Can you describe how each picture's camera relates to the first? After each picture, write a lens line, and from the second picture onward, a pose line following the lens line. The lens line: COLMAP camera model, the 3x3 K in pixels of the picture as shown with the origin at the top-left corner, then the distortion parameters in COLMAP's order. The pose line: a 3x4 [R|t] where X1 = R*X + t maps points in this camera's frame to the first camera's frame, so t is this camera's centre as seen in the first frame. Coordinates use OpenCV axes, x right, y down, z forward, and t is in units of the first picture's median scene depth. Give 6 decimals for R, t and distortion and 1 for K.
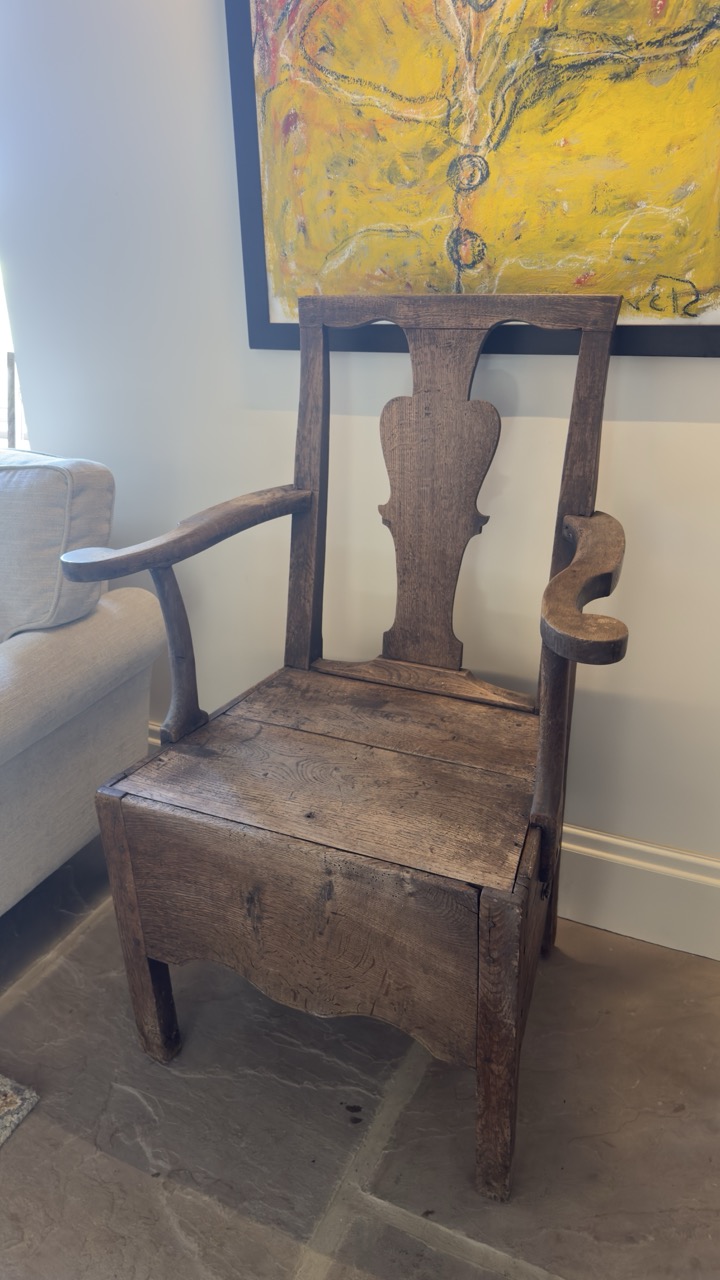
lens RADIAL K [[915.7, 0, 360.0], [0, 915.7, 640.0], [0, 0, 1]] dist [0.011469, 0.002932]
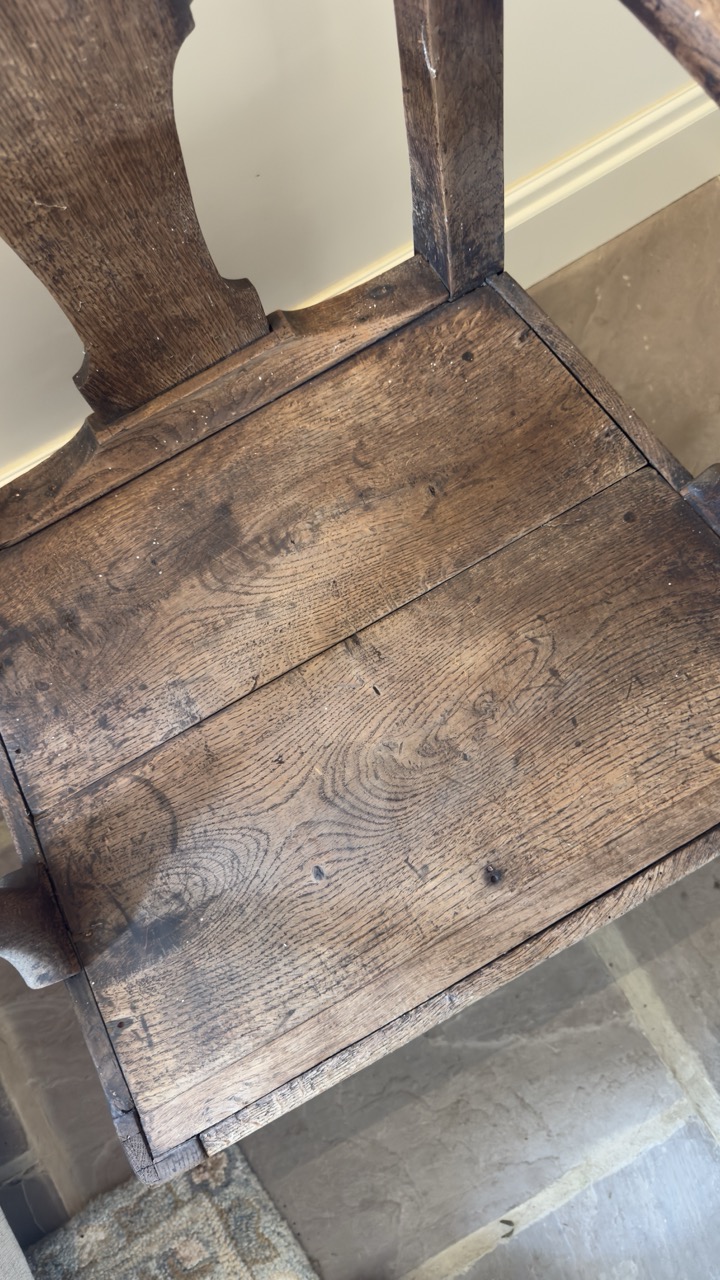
lens RADIAL K [[979.8, 0, 598.2], [0, 979.8, 722.7], [0, 0, 1]] dist [-0.007962, -0.012486]
pose [[0.565263, -0.811613, 0.147521, -0.022684], [0.359292, 0.403211, 0.841624, -0.211803], [-0.742555, -0.422736, 0.519526, 0.500017]]
